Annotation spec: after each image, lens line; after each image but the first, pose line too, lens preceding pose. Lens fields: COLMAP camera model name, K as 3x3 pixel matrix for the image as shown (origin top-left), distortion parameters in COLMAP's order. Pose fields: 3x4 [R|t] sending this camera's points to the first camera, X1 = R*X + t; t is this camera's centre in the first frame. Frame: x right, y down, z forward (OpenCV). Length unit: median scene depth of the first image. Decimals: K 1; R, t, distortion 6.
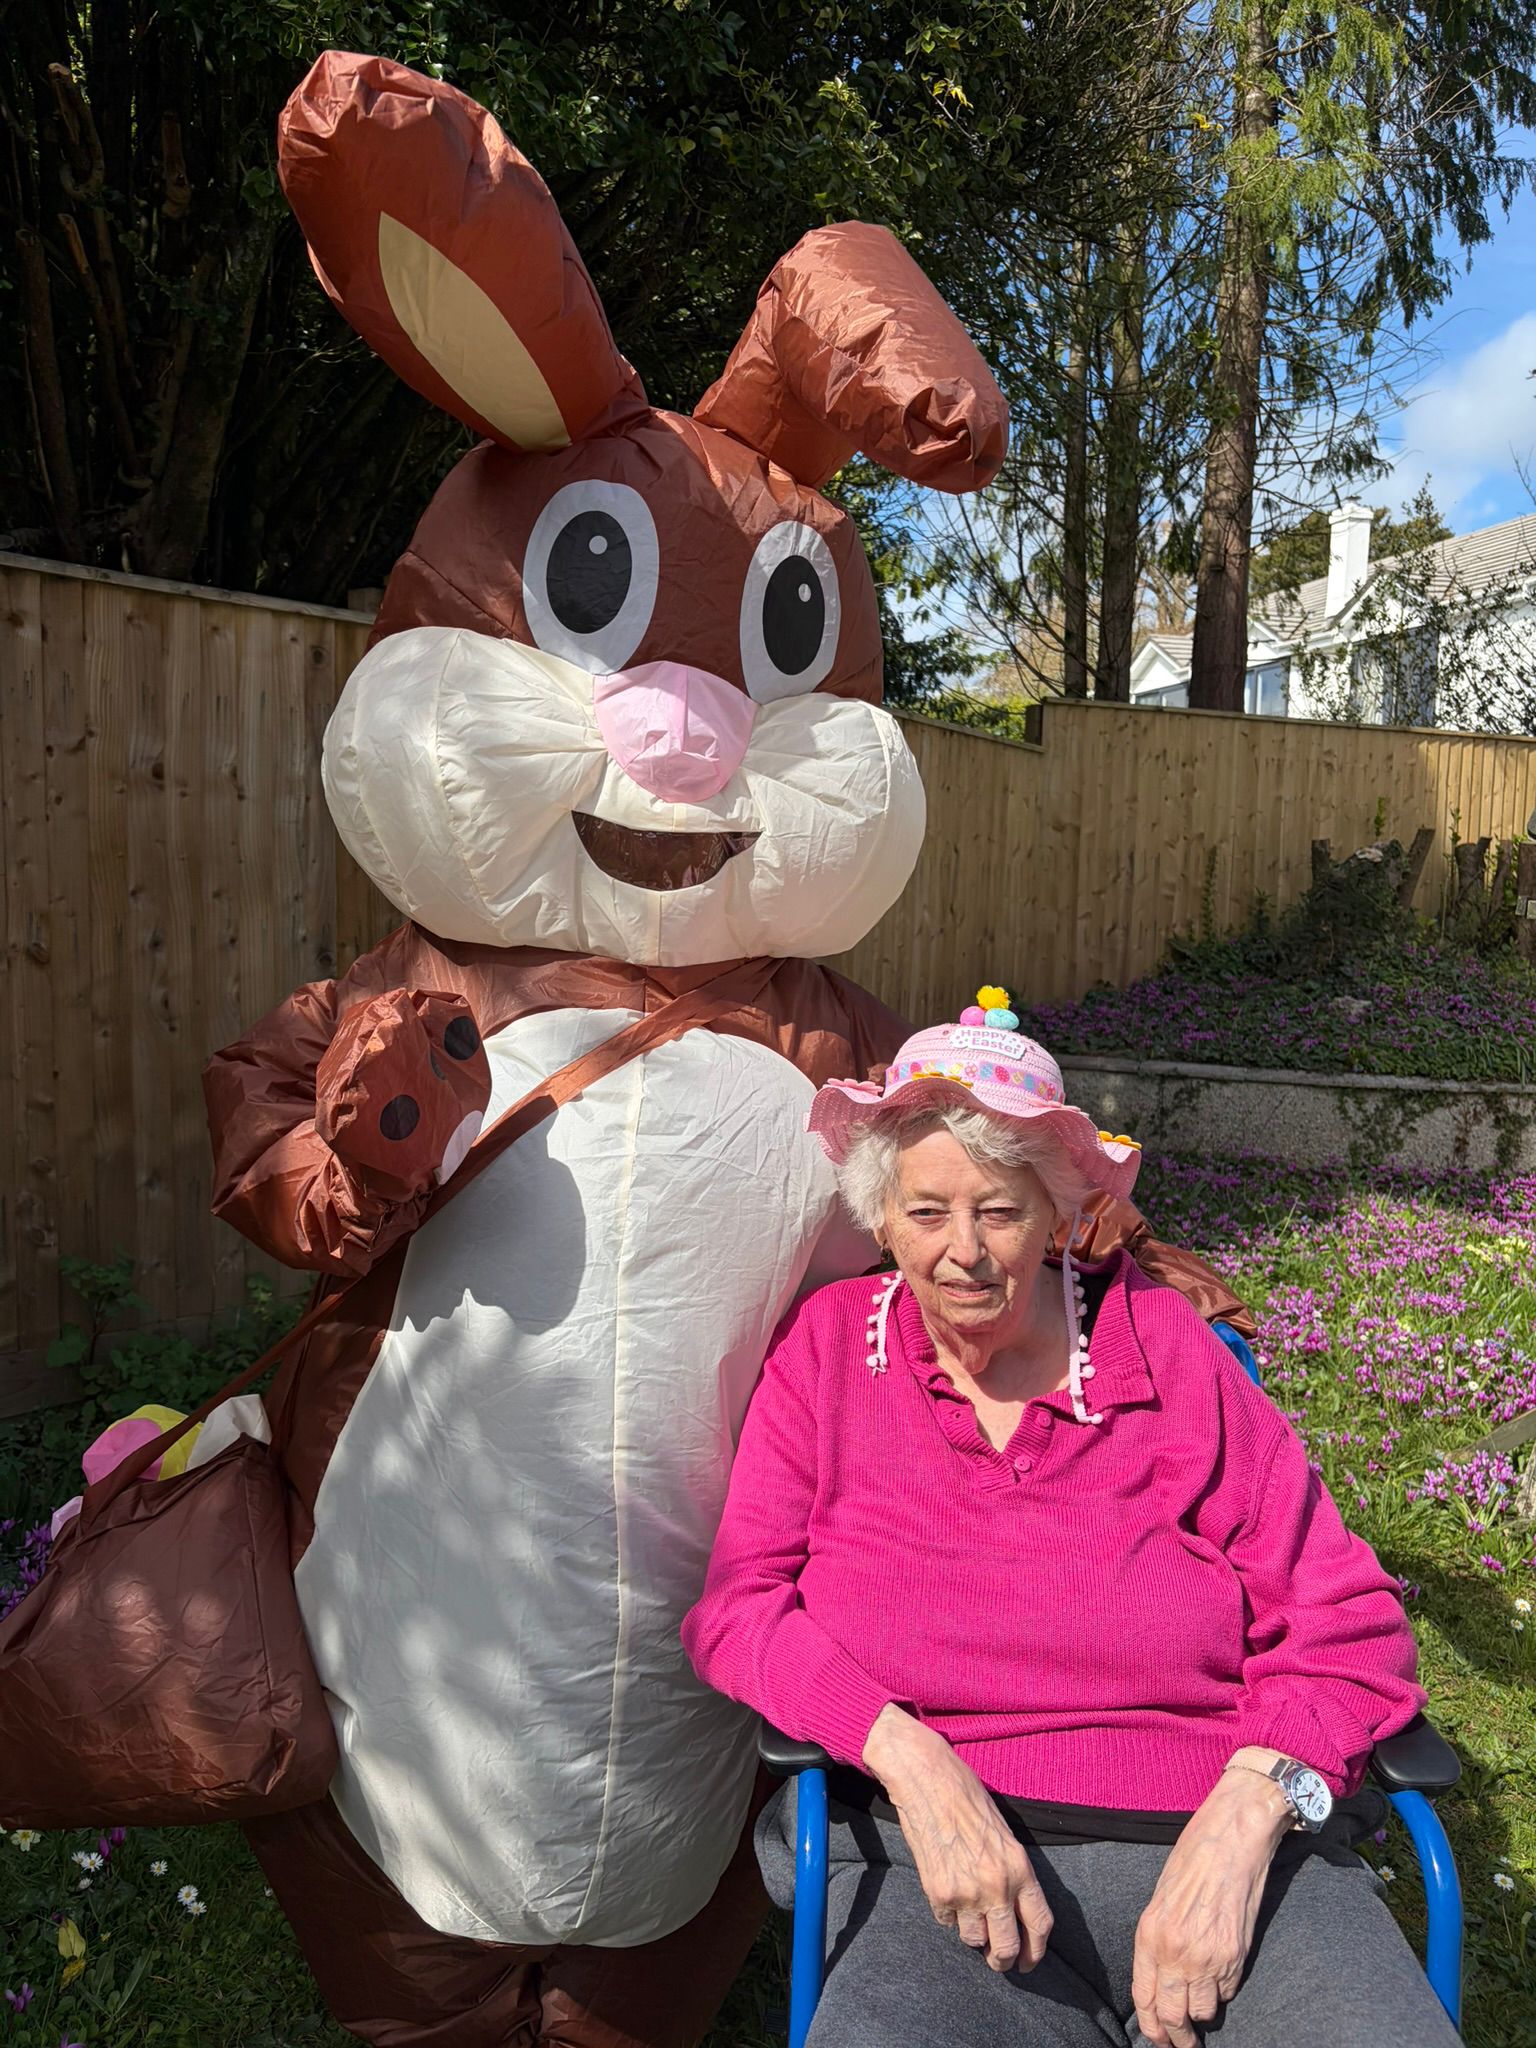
lens RADIAL K [[1547.7, 0, 768.2], [0, 1547.7, 1071.5], [0, 0, 1]] dist [0.030393, -0.072857]
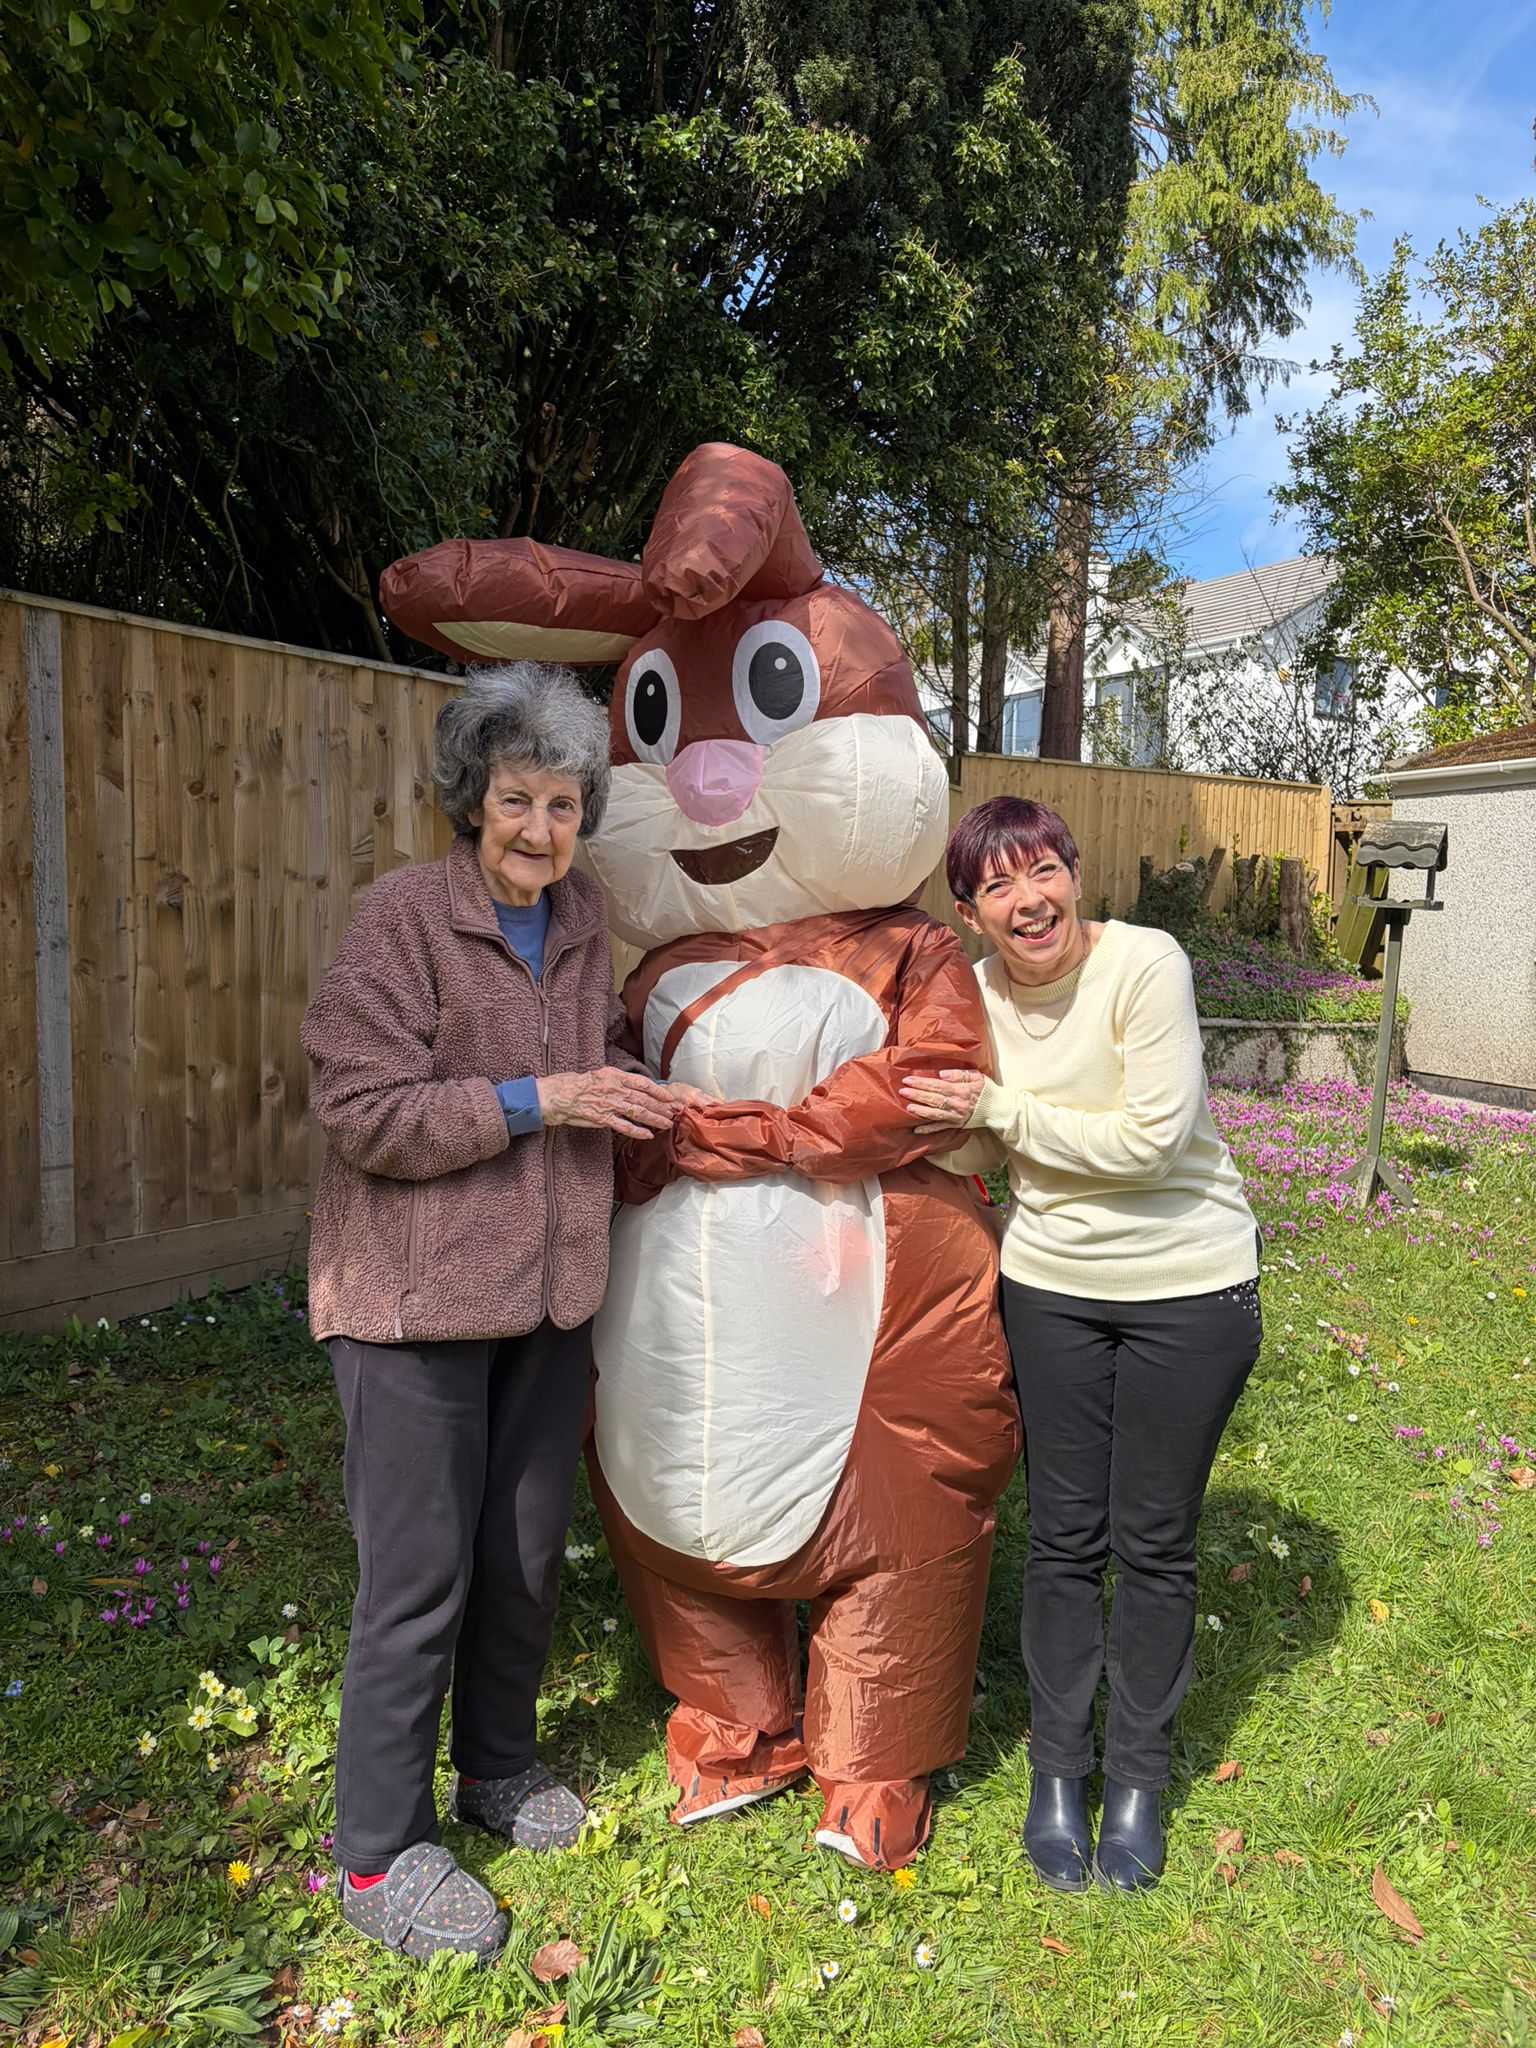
lens RADIAL K [[1547.7, 0, 768.2], [0, 1547.7, 1071.5], [0, 0, 1]] dist [0.030393, -0.072857]
pose [[0.984220, -0.016516, 0.176177, -0.224603], [0.016504, 0.999863, 0.001535, 0.035307], [-0.176178, 0.001397, 0.984357, -0.303267]]
